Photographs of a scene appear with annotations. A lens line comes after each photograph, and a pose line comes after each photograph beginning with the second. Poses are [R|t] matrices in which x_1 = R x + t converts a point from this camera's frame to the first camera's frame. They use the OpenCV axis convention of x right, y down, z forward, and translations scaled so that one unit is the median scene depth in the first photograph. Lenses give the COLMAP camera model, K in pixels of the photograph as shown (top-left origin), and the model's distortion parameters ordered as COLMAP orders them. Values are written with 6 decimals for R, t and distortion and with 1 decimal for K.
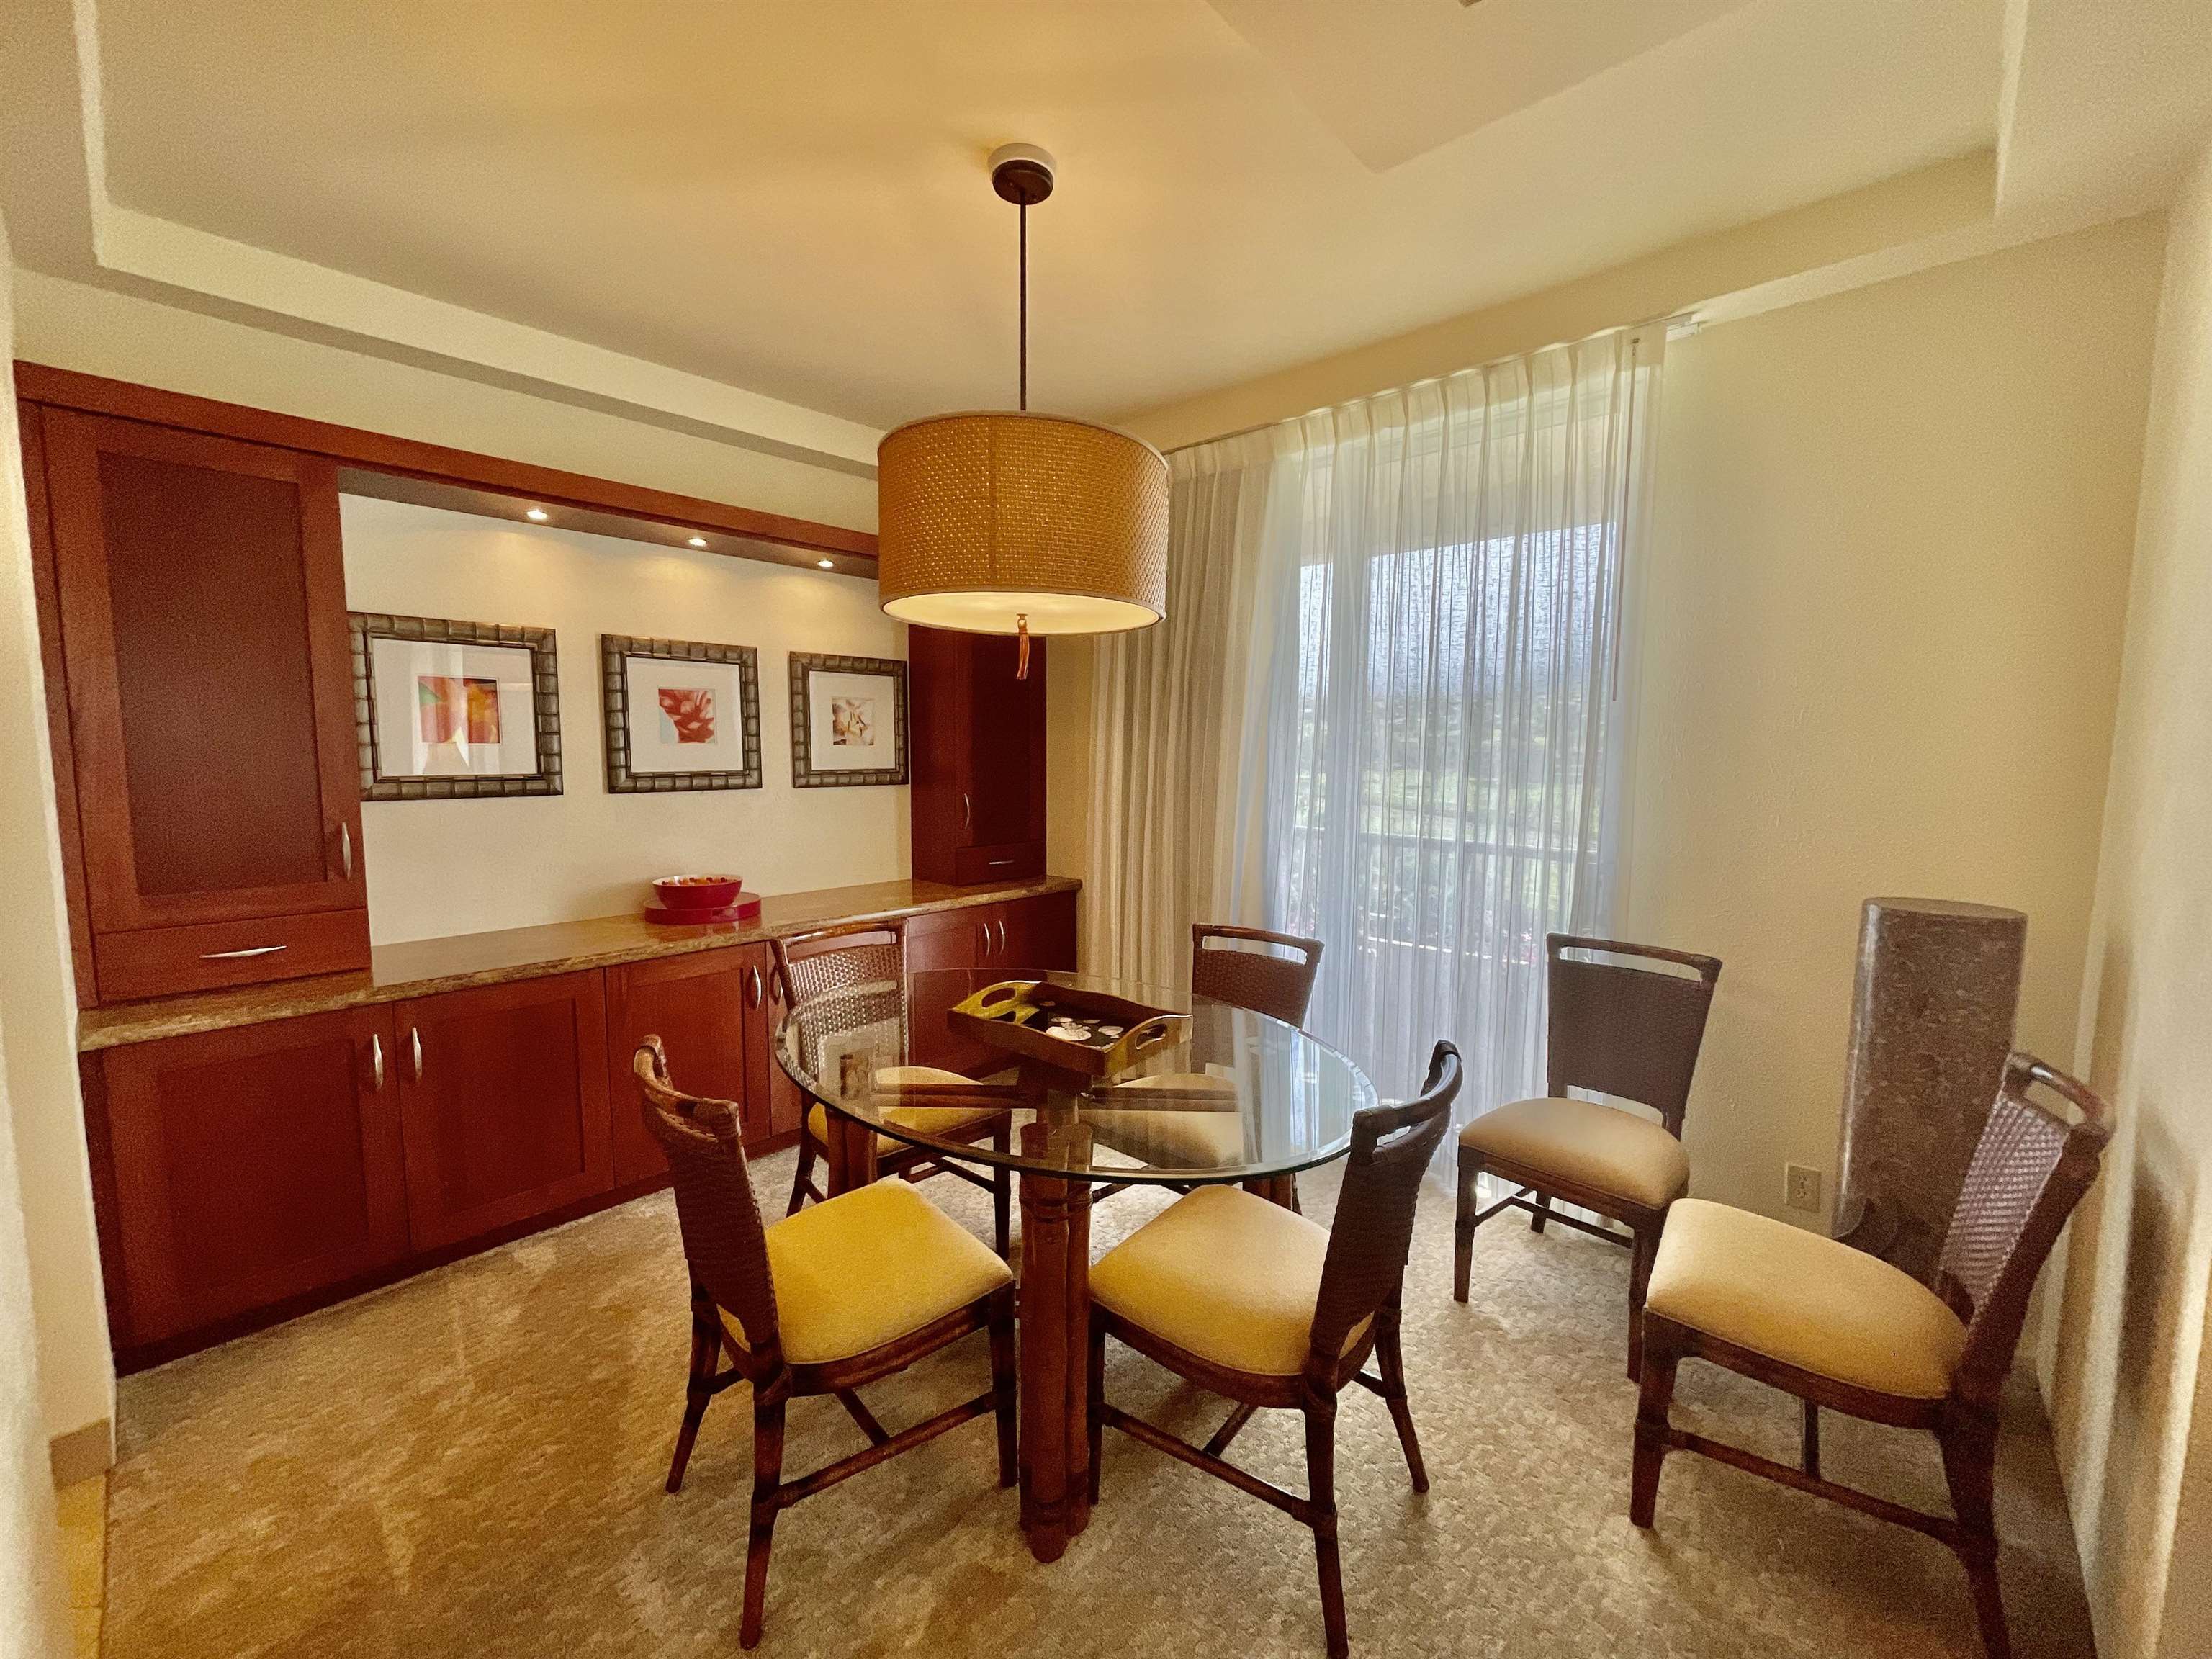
lens RADIAL K [[892.8, 0, 1106.6], [0, 892.8, 829.2], [0, 0, 1]] dist [-0.001250, -0.000629]
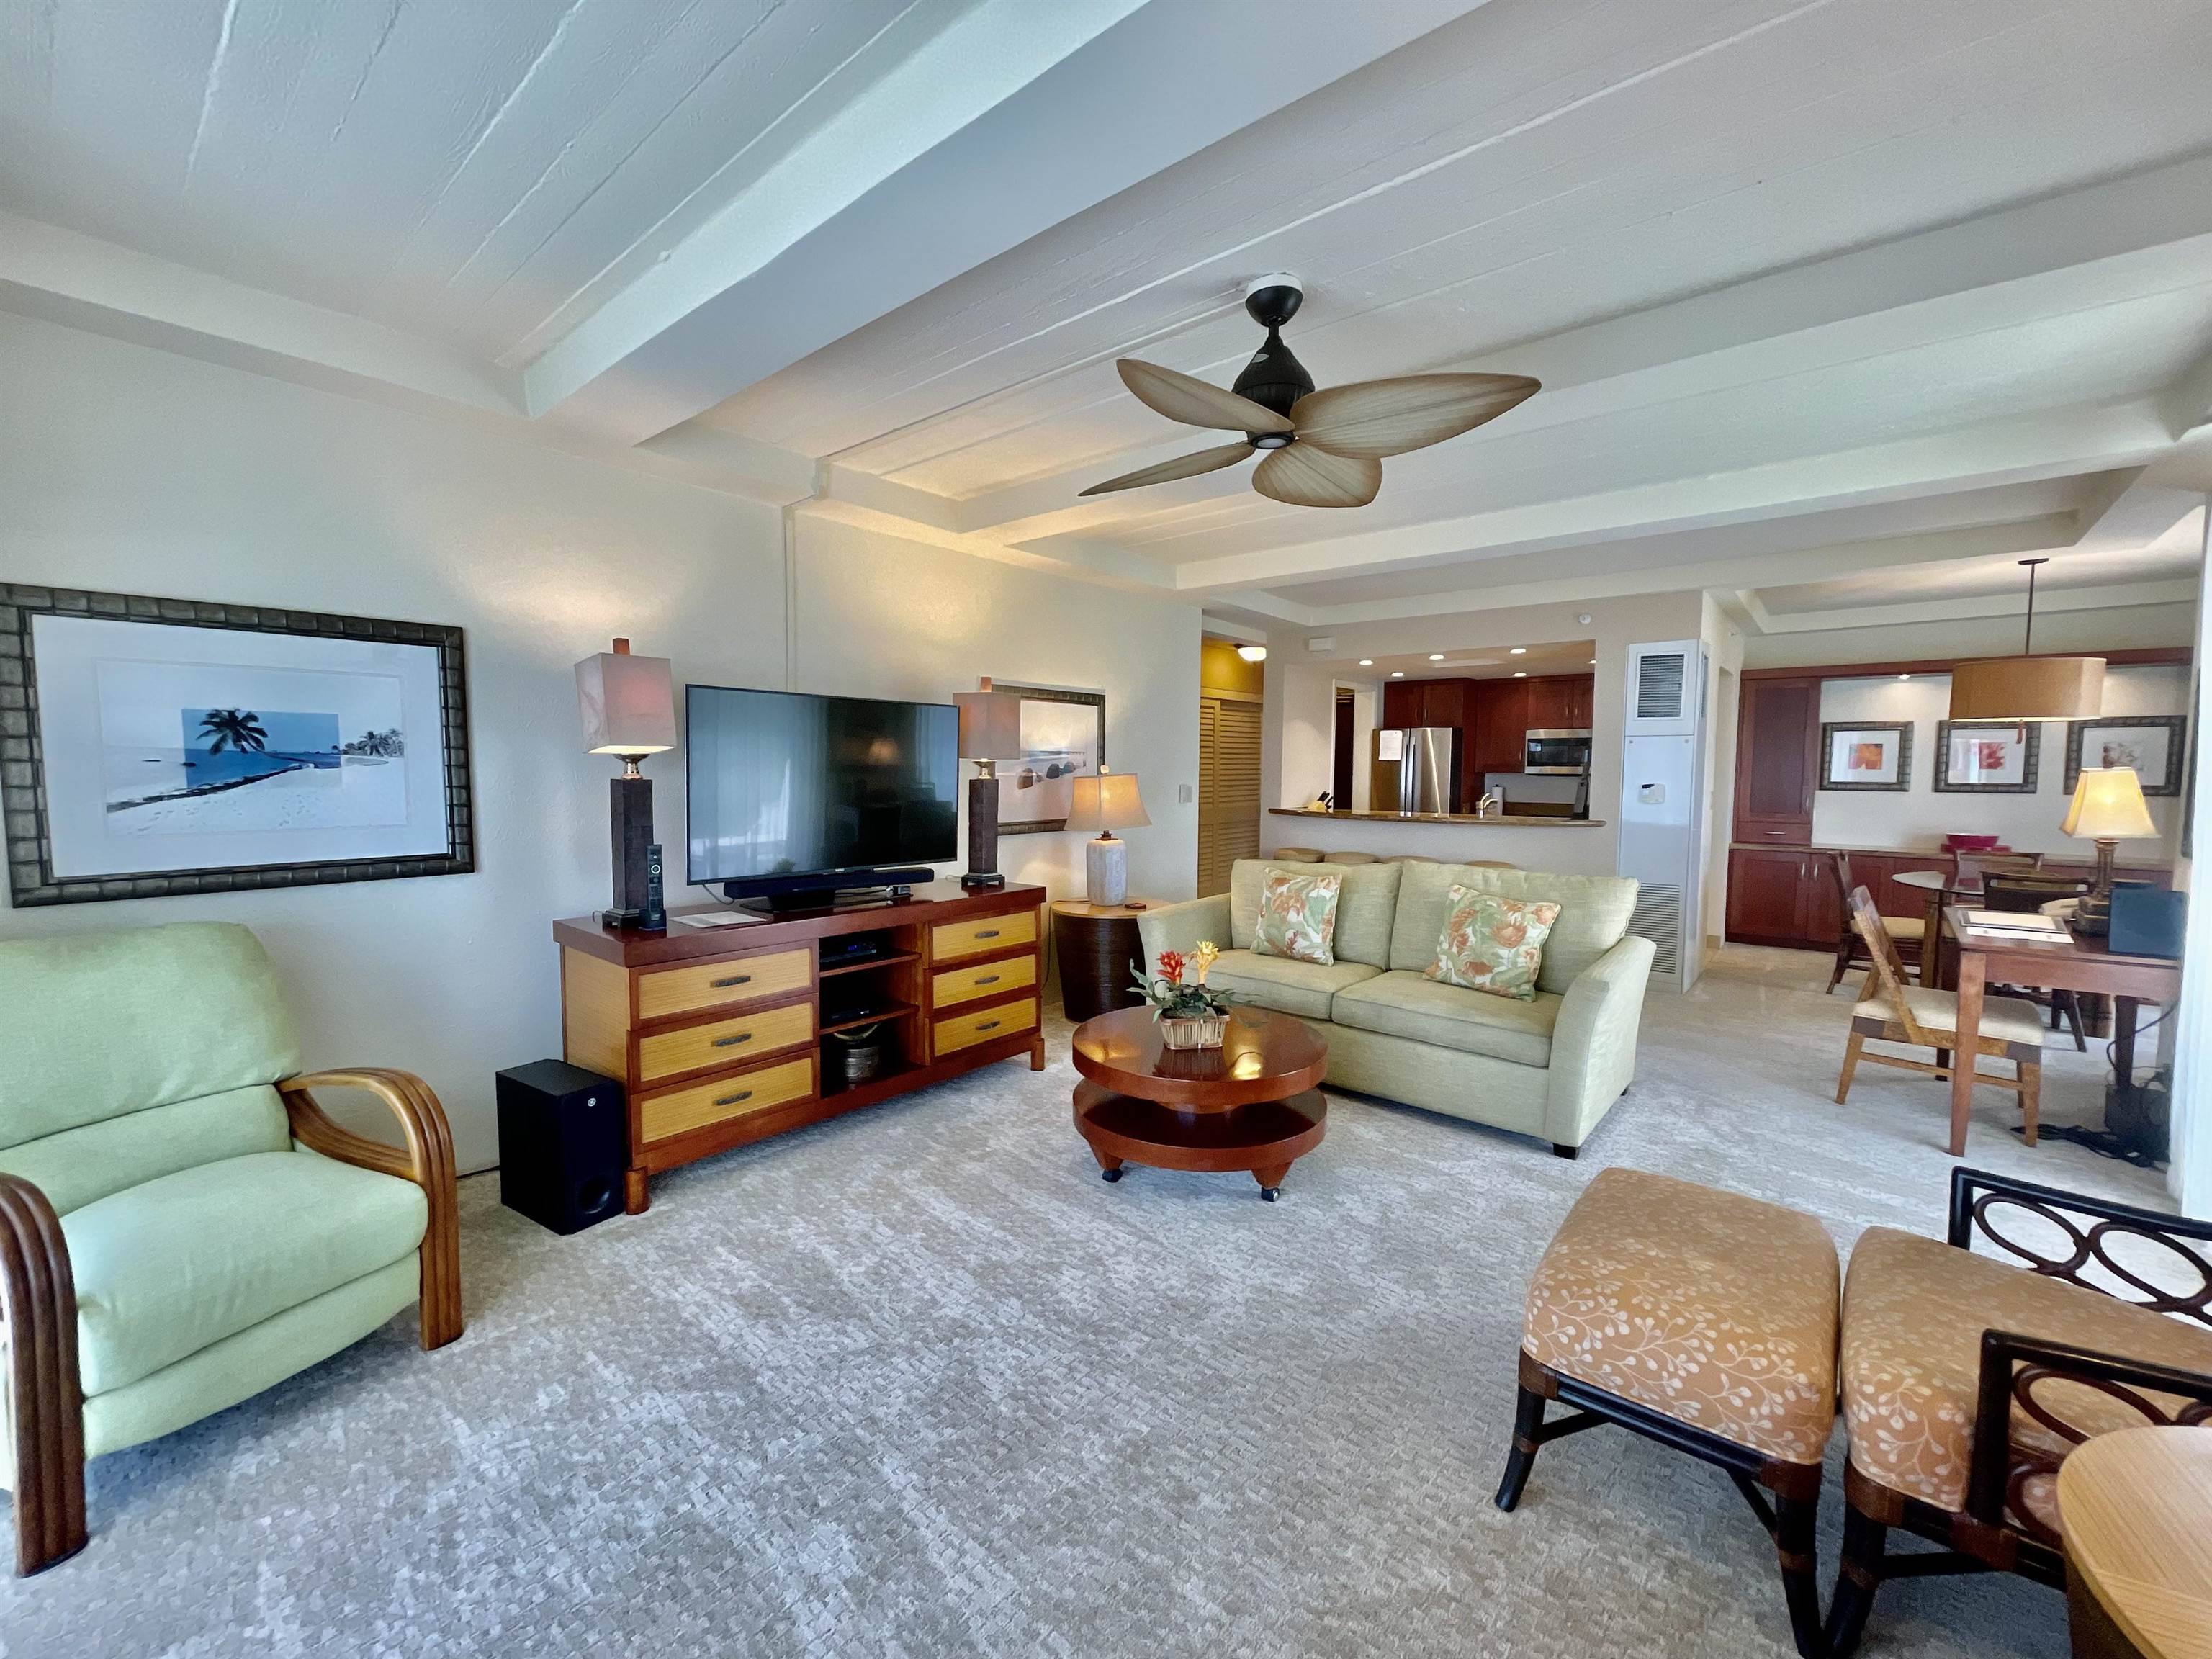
lens RADIAL K [[892.8, 0, 1107.7], [0, 892.8, 824.4], [0, 0, 1]] dist [-0.001250, -0.000629]
pose [[0.045555, 0.060154, -0.997149, 1.862237], [-0.097088, 0.993727, 0.055512, 0.139132], [0.994233, 0.094282, 0.051110, -1.365836]]
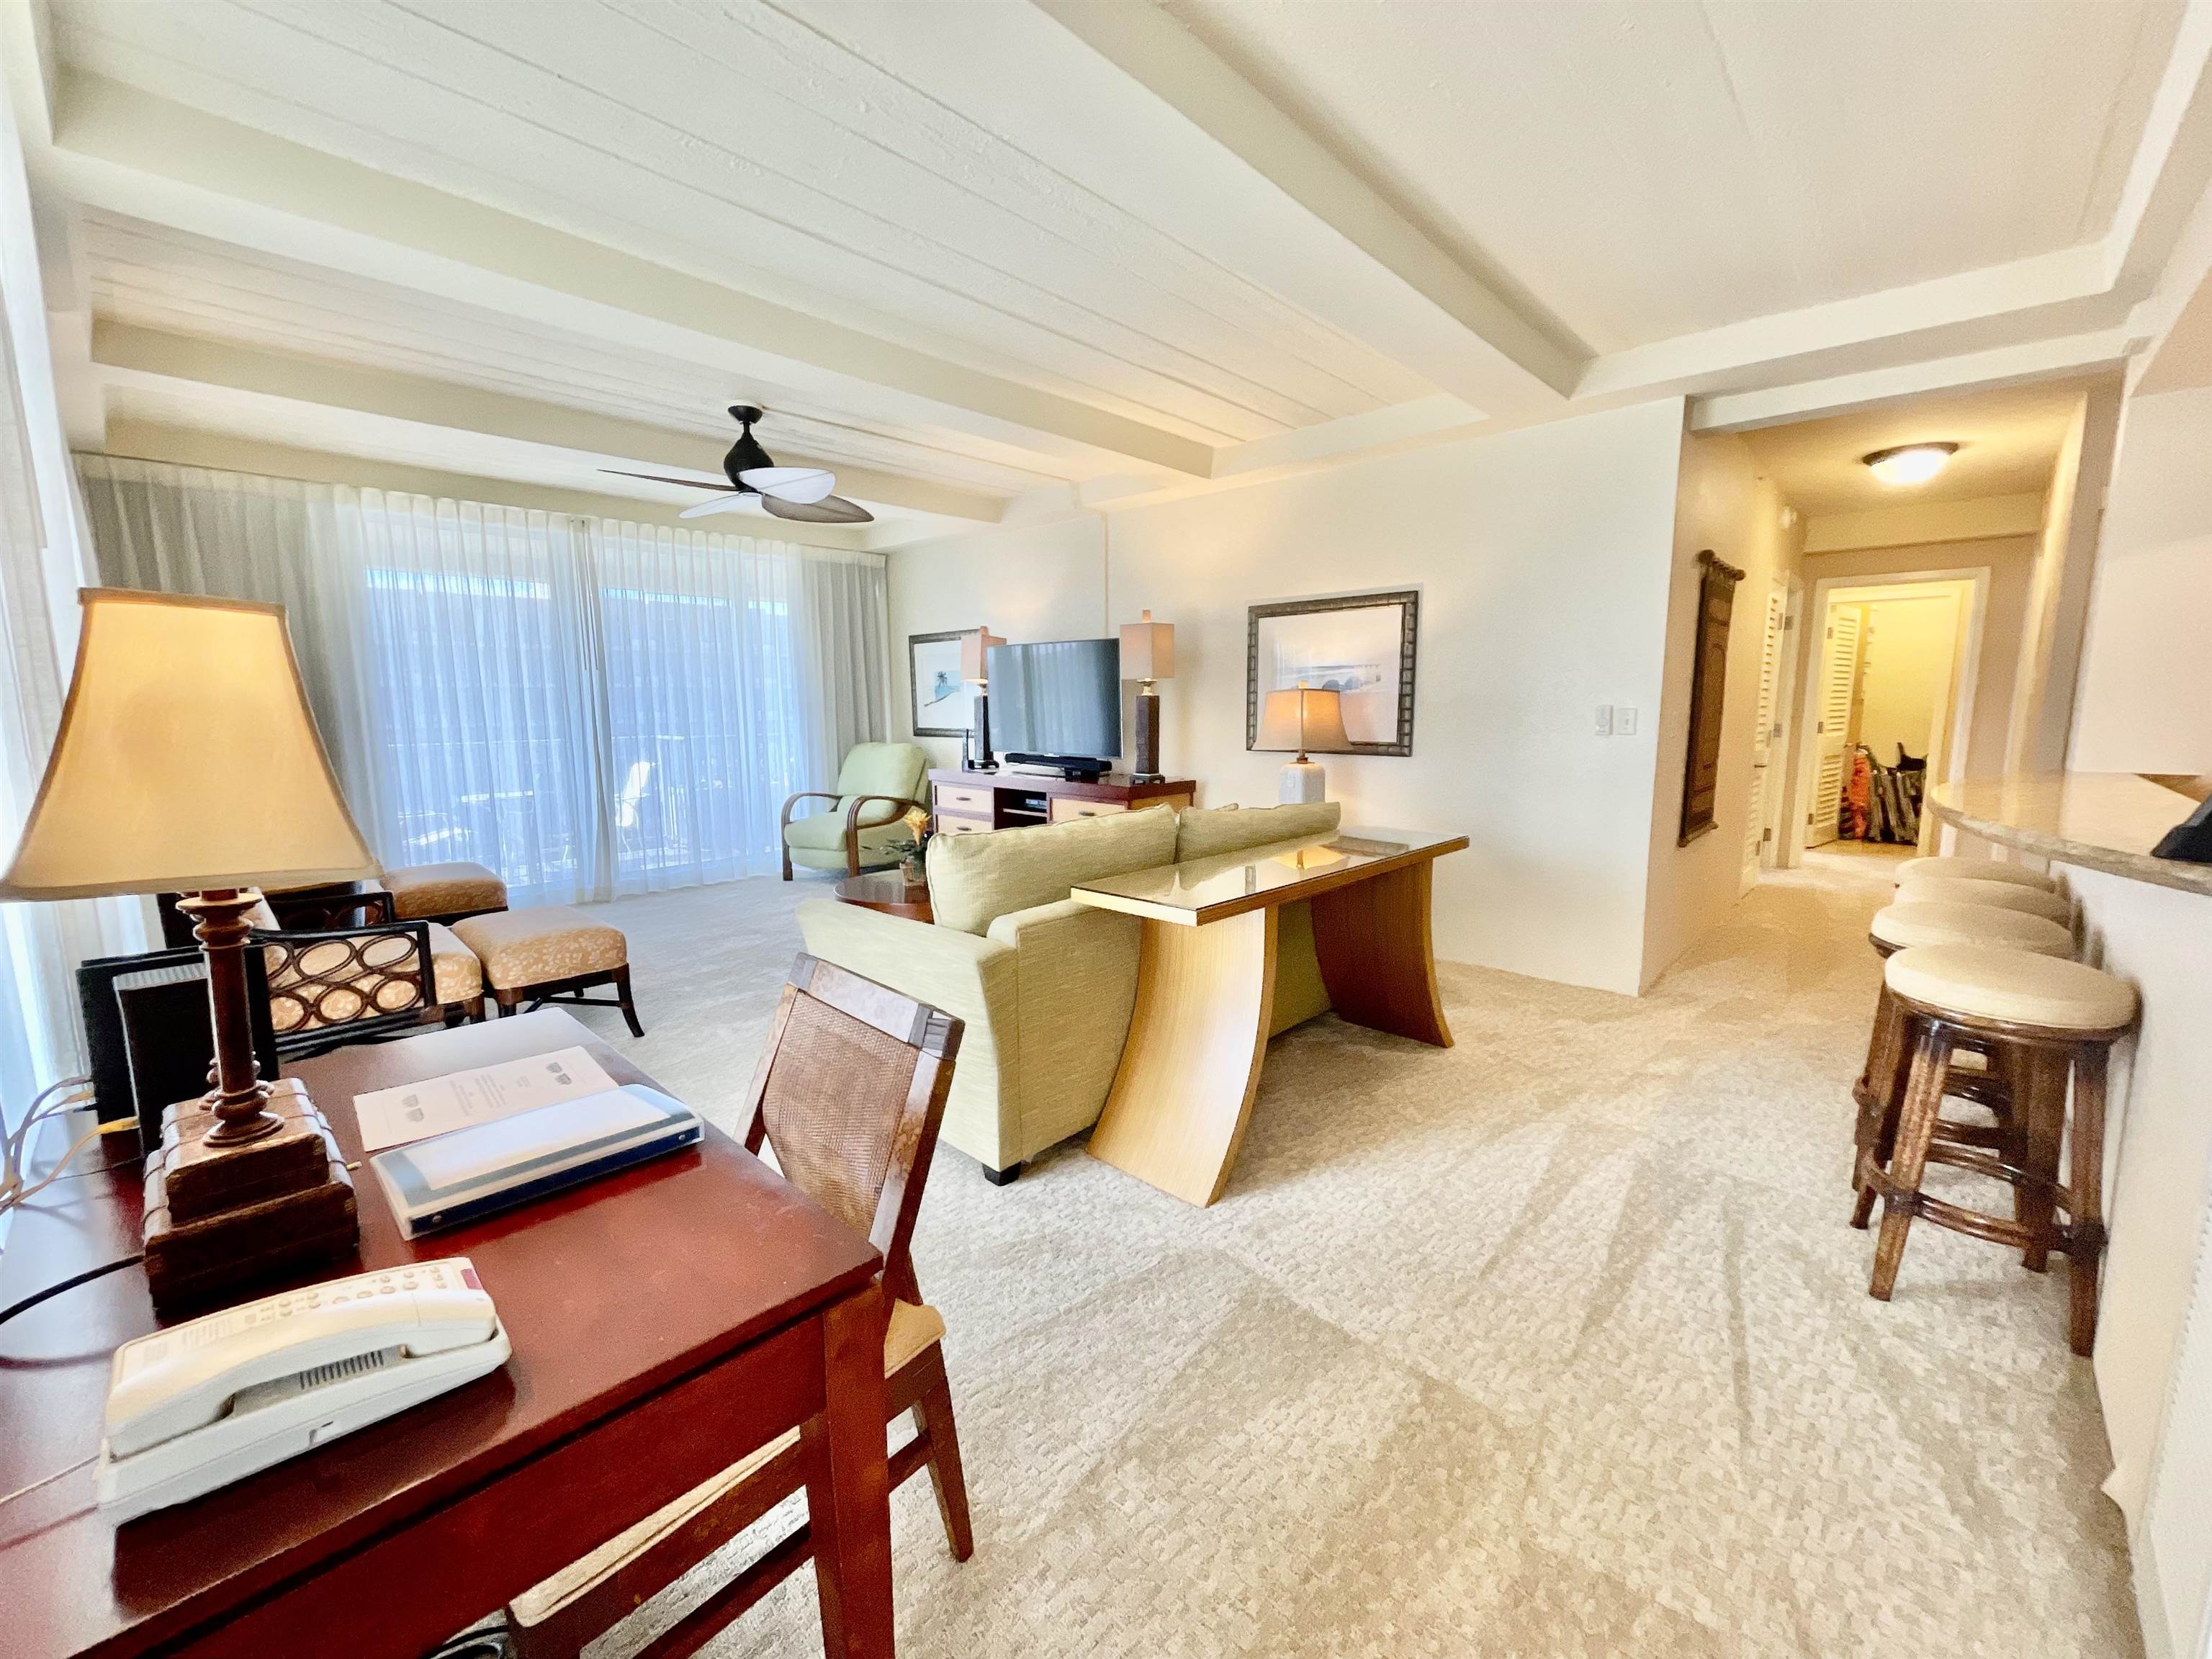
lens RADIAL K [[892.8, 0, 1103.7], [0, 892.8, 826.7], [0, 0, 1]] dist [-0.001250, -0.000629]
pose [[-0.999911, -0.001571, 0.013212, 0.271592], [0.001526, 0.972914, 0.231164, -0.006999], [-0.013218, 0.231164, -0.972825, 0.497014]]
